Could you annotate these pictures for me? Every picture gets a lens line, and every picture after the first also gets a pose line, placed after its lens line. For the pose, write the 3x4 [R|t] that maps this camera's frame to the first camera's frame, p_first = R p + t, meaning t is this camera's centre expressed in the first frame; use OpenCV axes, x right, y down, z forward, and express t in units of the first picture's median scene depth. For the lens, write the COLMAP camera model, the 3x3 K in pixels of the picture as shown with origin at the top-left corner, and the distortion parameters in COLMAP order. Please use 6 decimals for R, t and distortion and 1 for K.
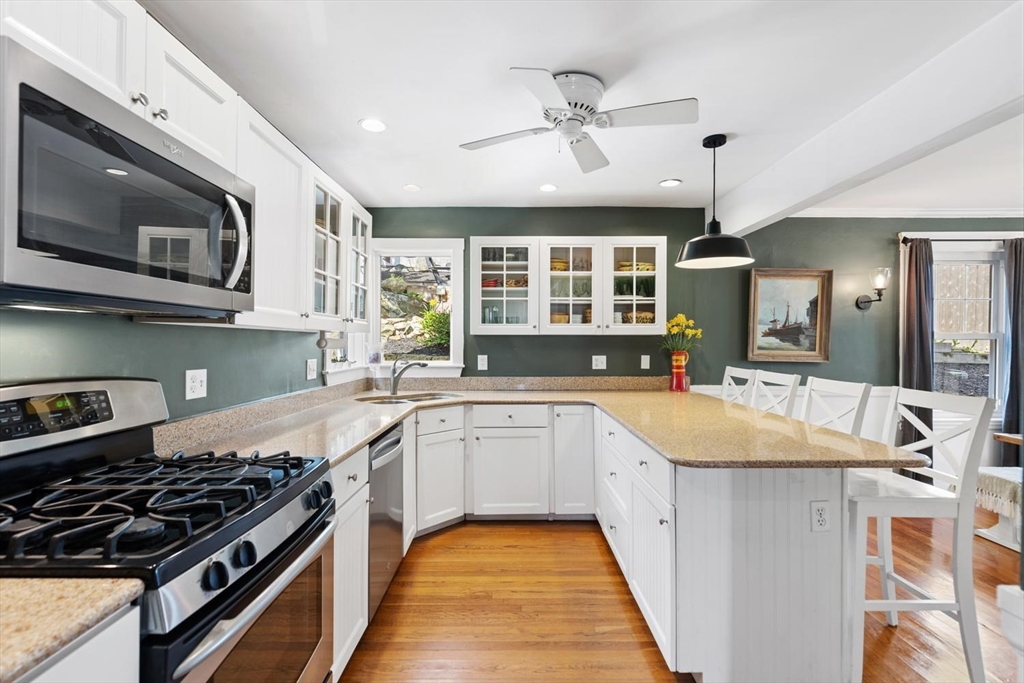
lens RADIAL K [[463.5, 0, 508.6], [0, 463.5, 345.7], [0, 0, 1]] dist [0.005062, -0.000394]
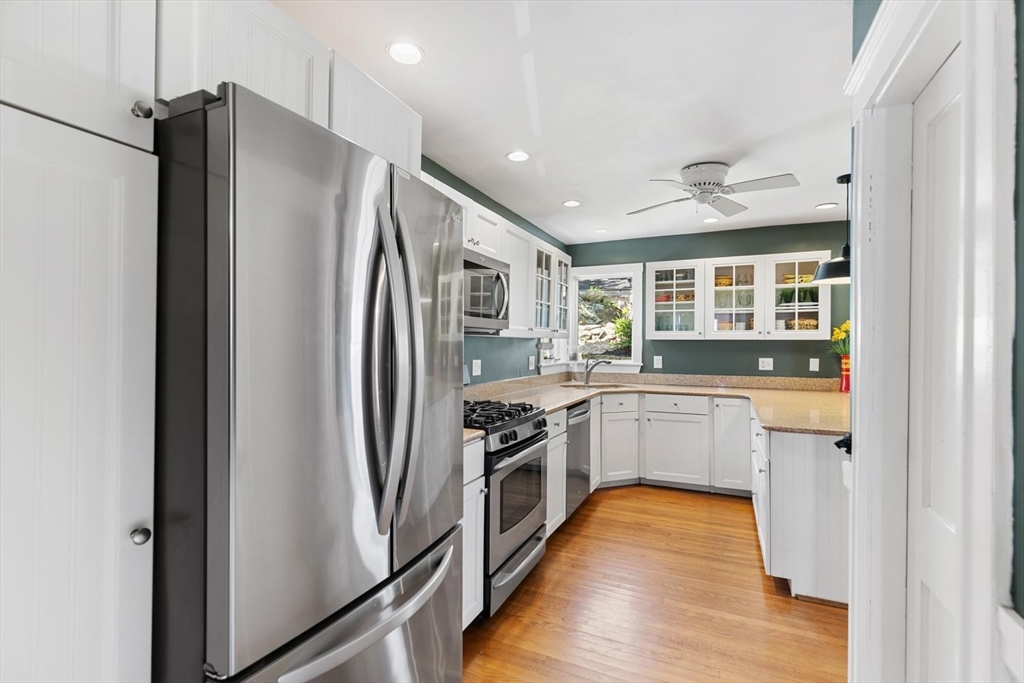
lens RADIAL K [[463.5, 0, 507.6], [0, 463.5, 344.7], [0, 0, 1]] dist [0.005062, -0.000394]
pose [[0.907945, 0.005203, -0.419058, 0.107990], [-0.008331, 0.999949, -0.005637, 0.000652], [0.419007, 0.008609, 0.907942, -0.319458]]
